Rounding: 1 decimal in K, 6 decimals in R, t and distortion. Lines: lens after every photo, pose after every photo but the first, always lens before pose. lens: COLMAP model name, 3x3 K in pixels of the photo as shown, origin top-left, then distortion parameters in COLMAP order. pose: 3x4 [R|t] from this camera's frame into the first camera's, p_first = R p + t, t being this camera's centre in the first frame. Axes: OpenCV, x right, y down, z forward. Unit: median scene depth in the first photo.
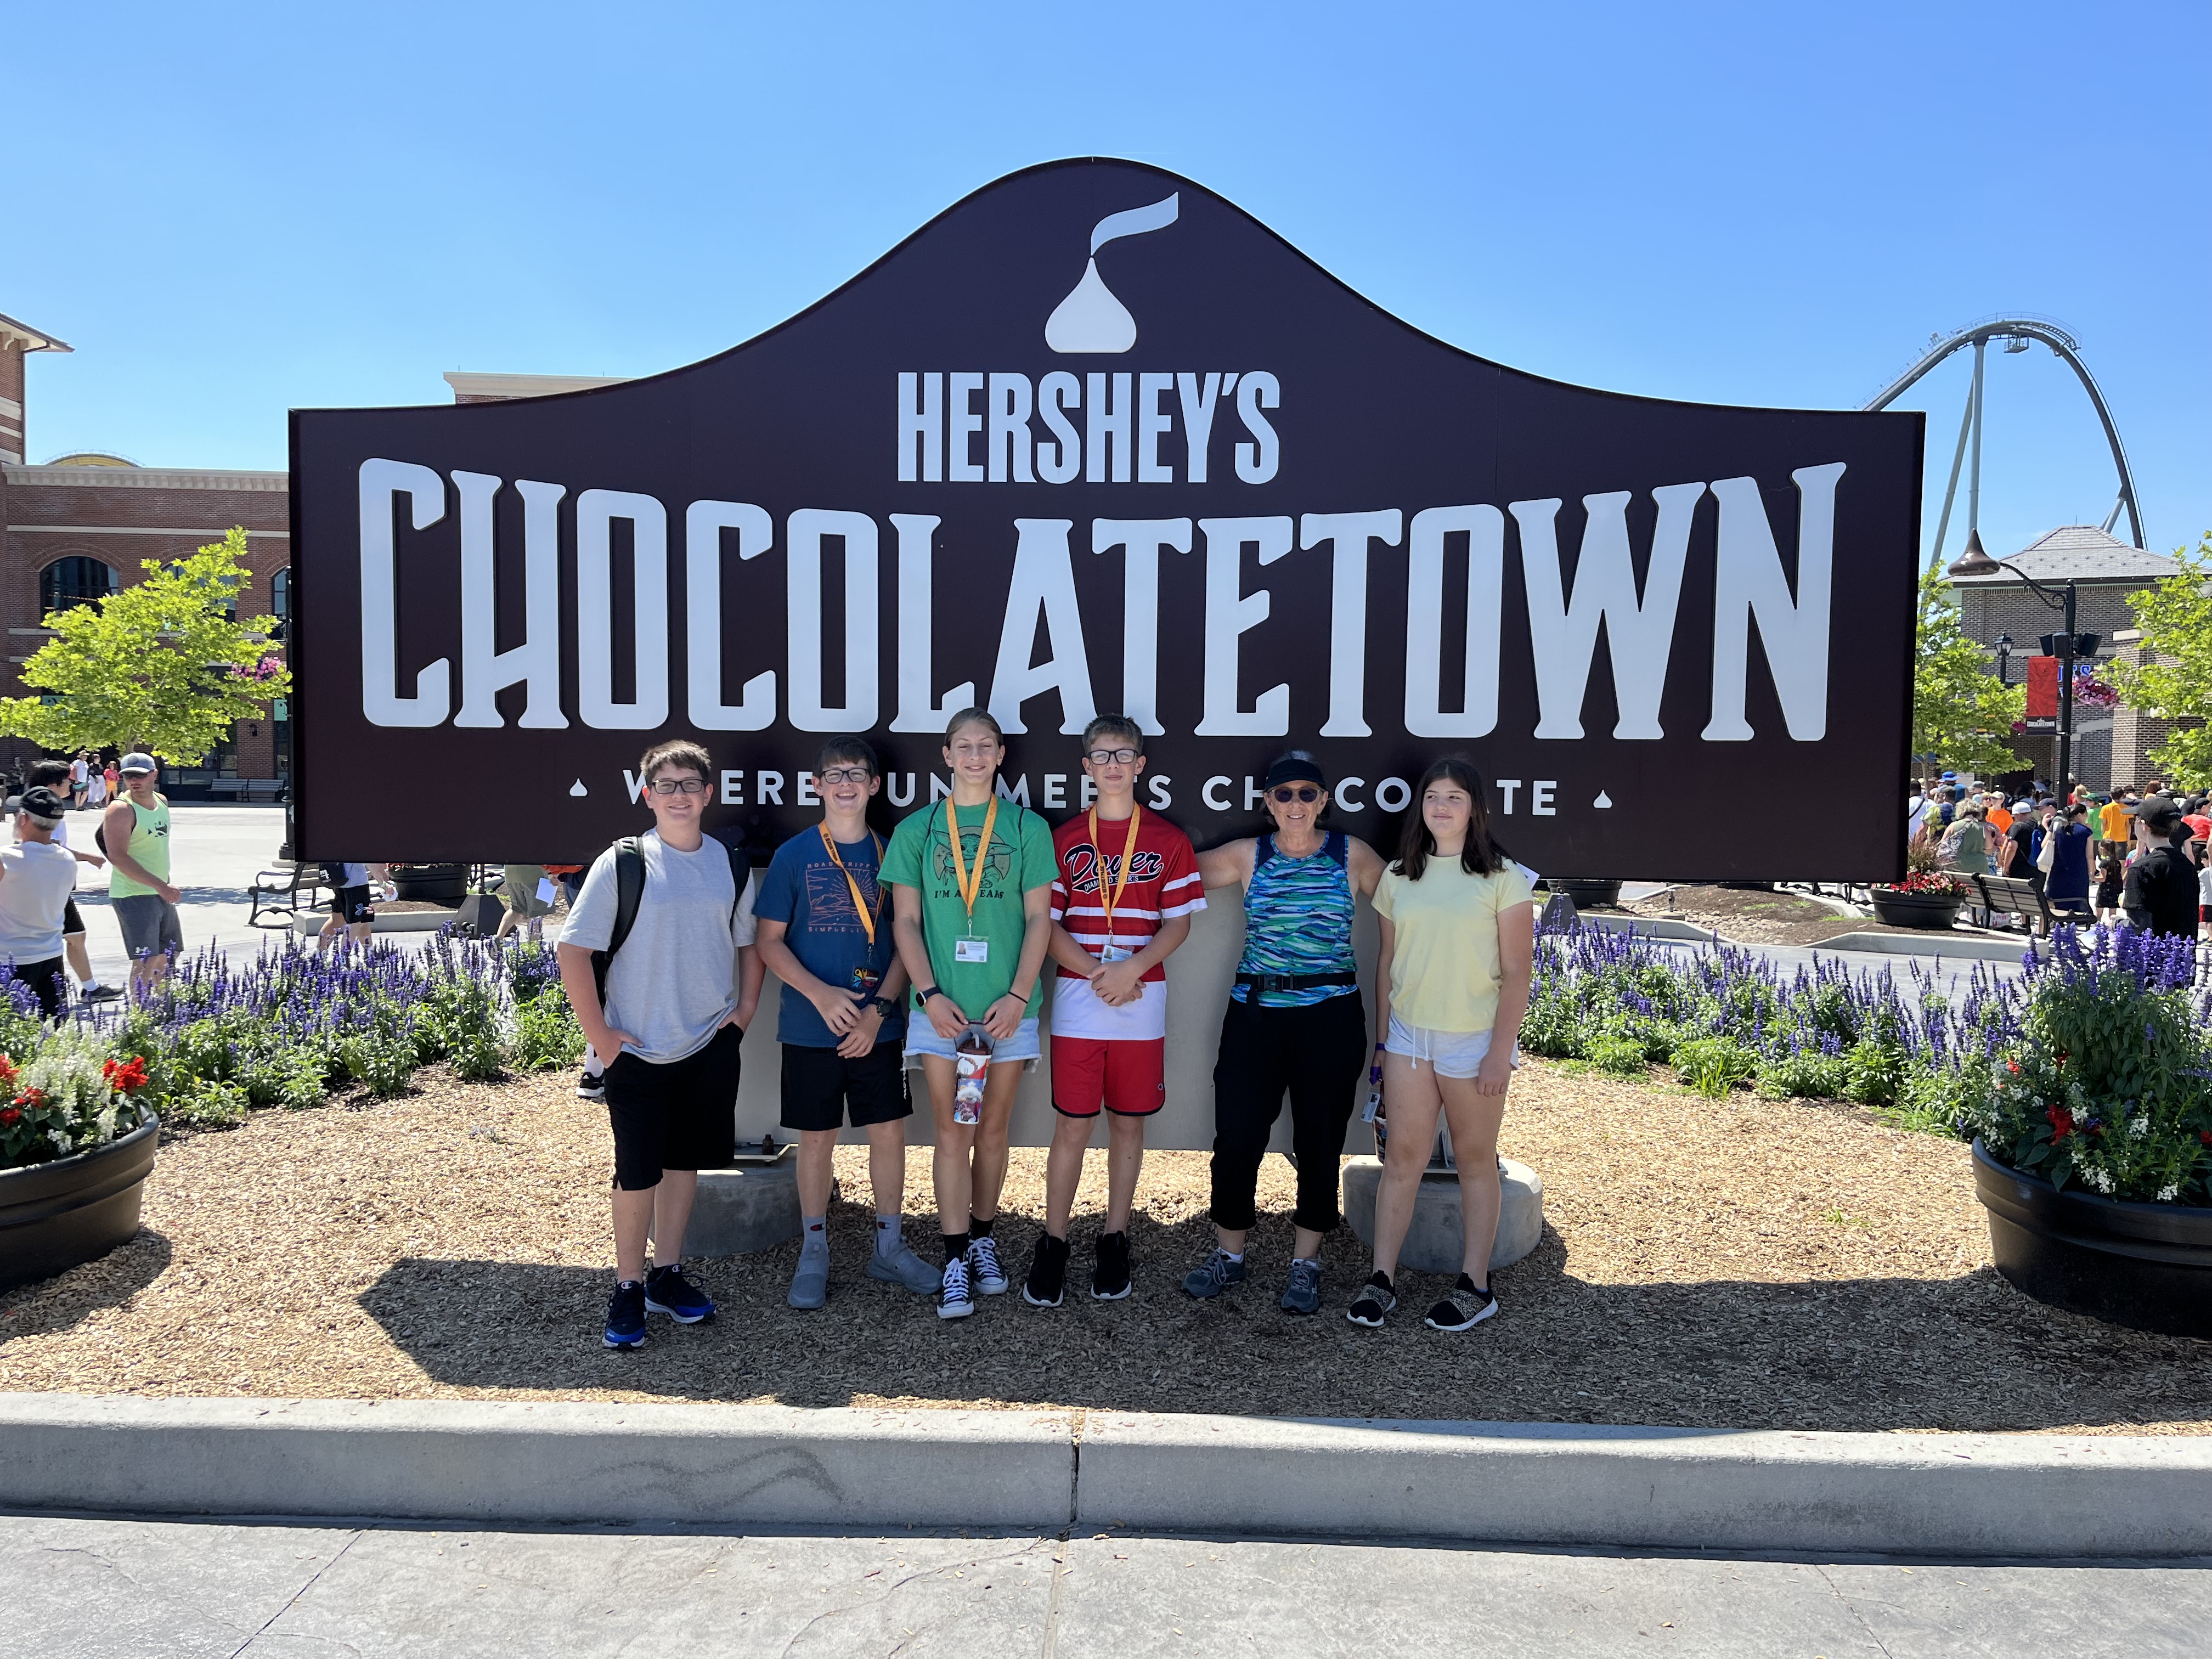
lens RADIAL K [[1677.6, 0, 1106.0], [0, 1677.6, 829.5], [0, 0, 1]] dist [0.032933, -0.007905]
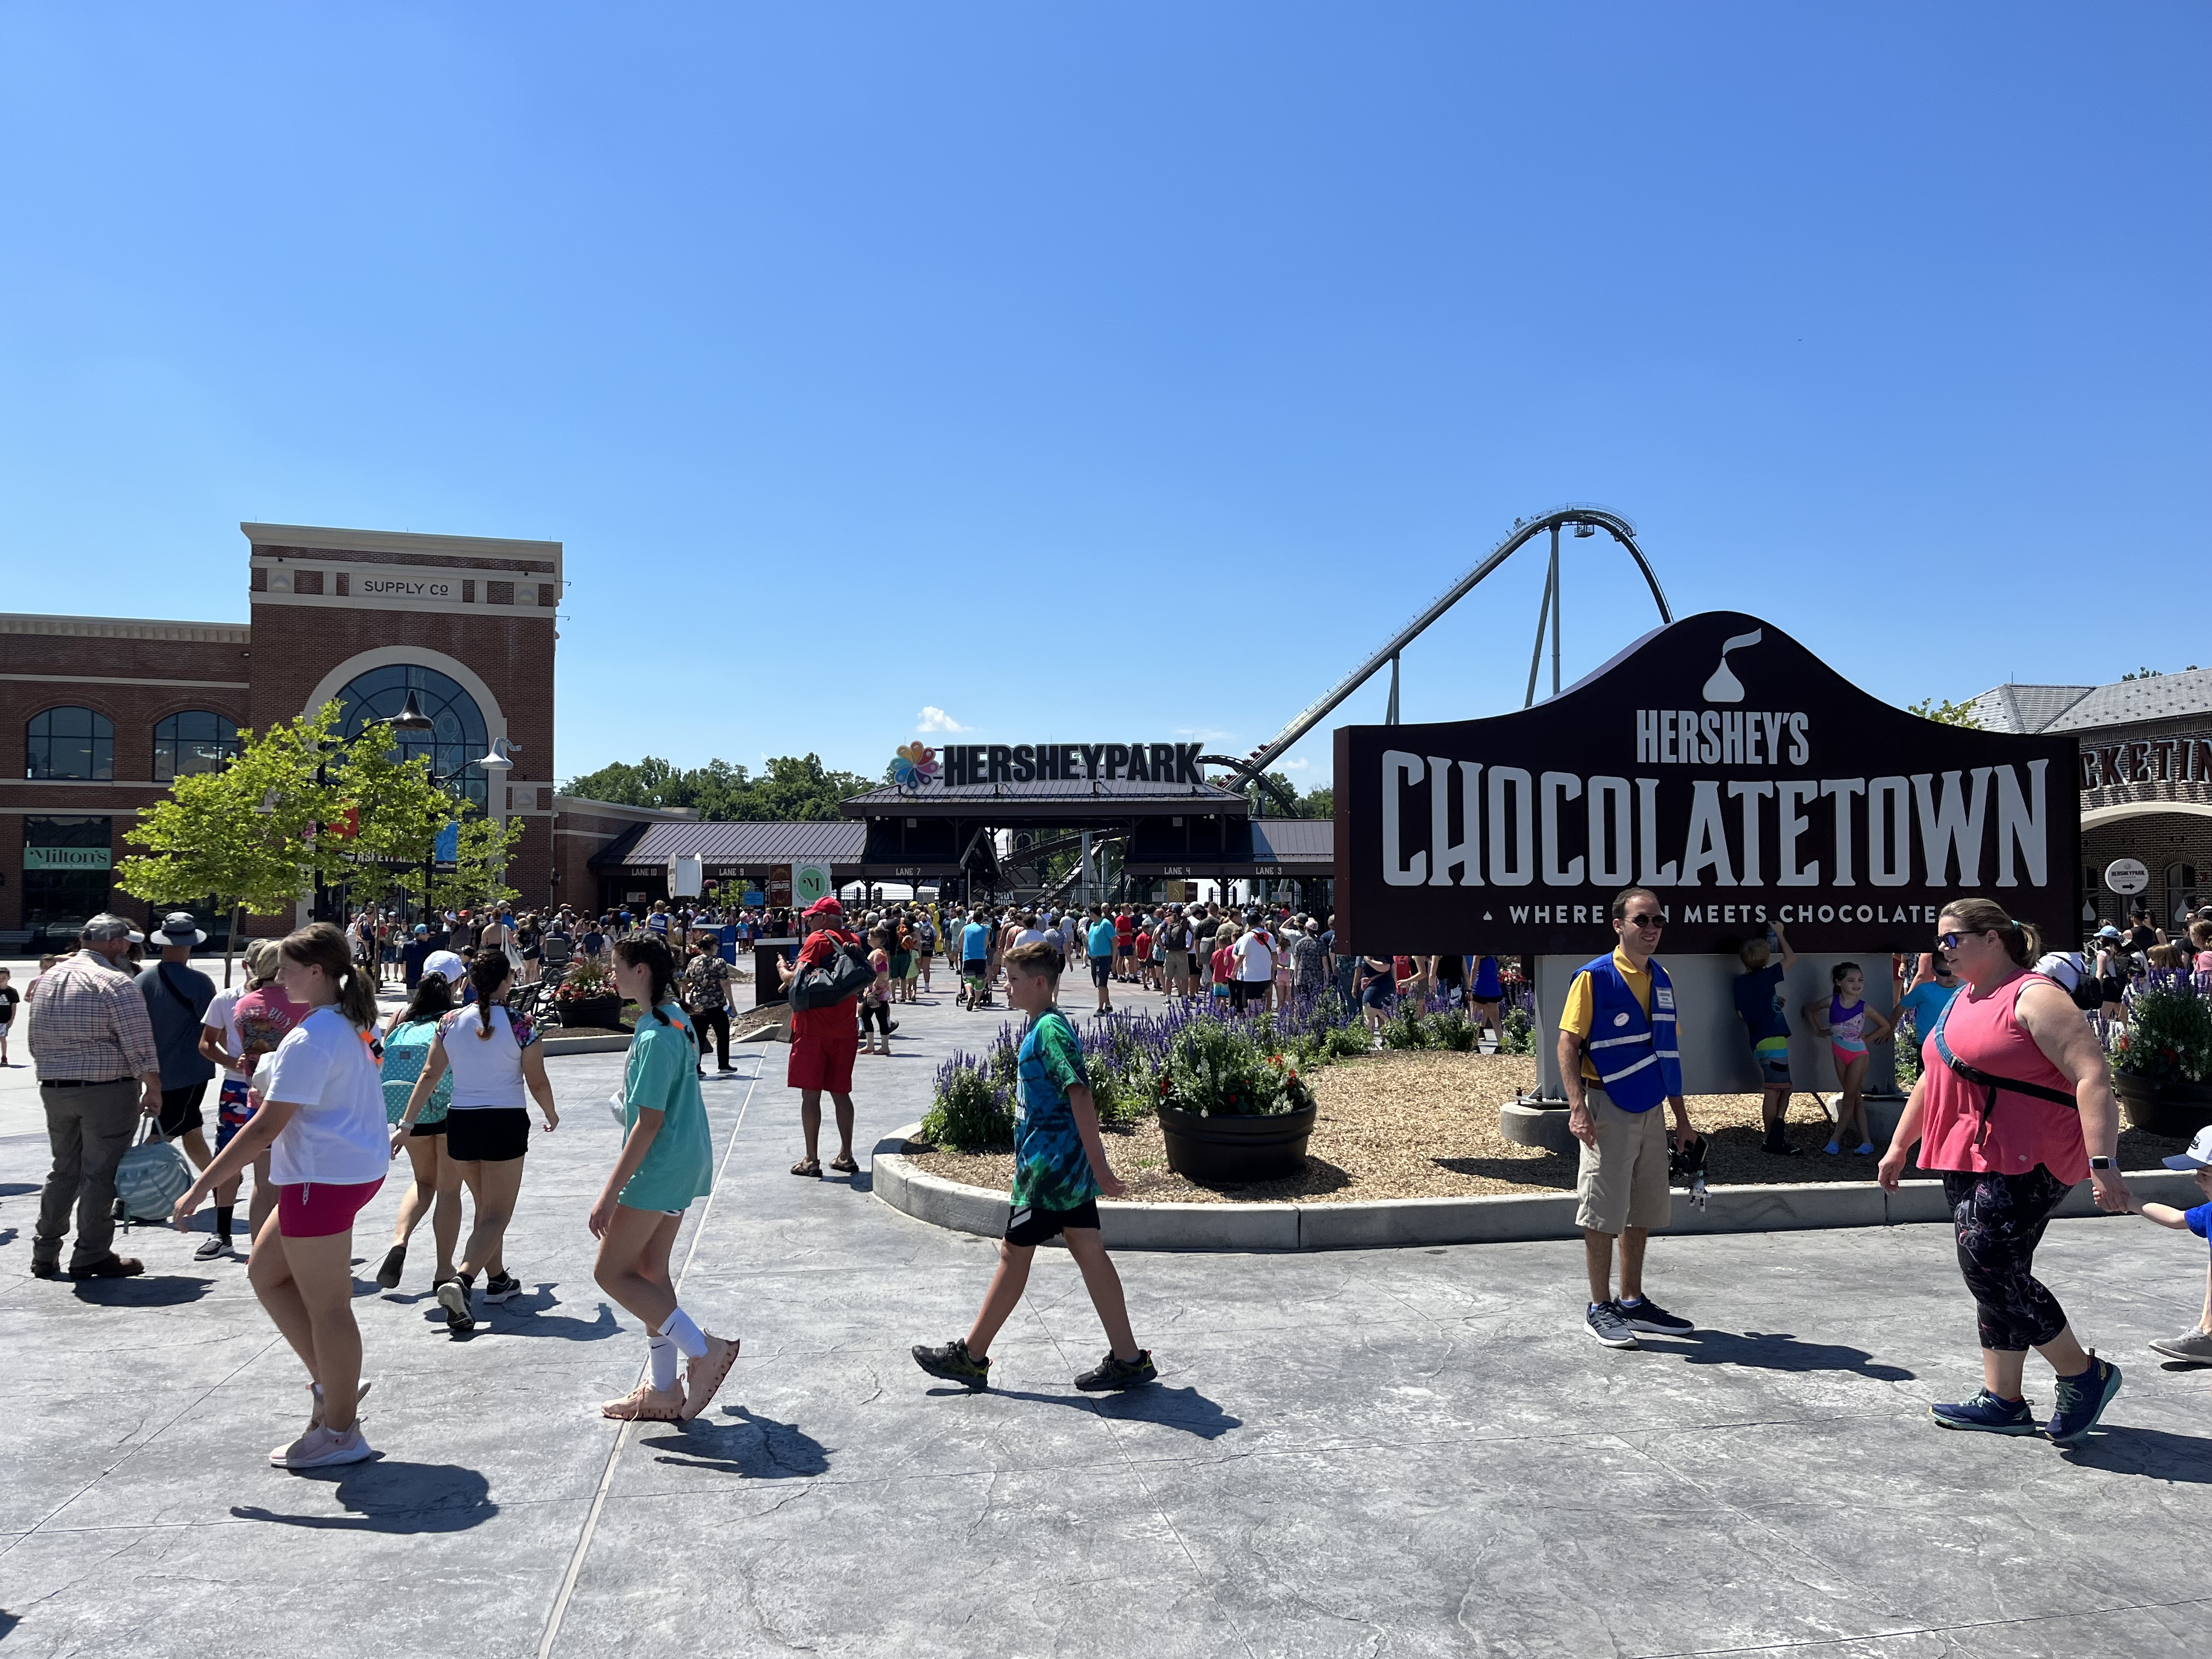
lens RADIAL K [[1677.6, 0, 1106.0], [0, 1677.6, 829.5], [0, 0, 1]] dist [0.032933, -0.007905]
pose [[0.975773, -0.003488, 0.218755, -1.203657], [0.020764, 0.996836, -0.076725, 0.016607], [-0.217796, 0.079408, 0.972759, -0.838405]]
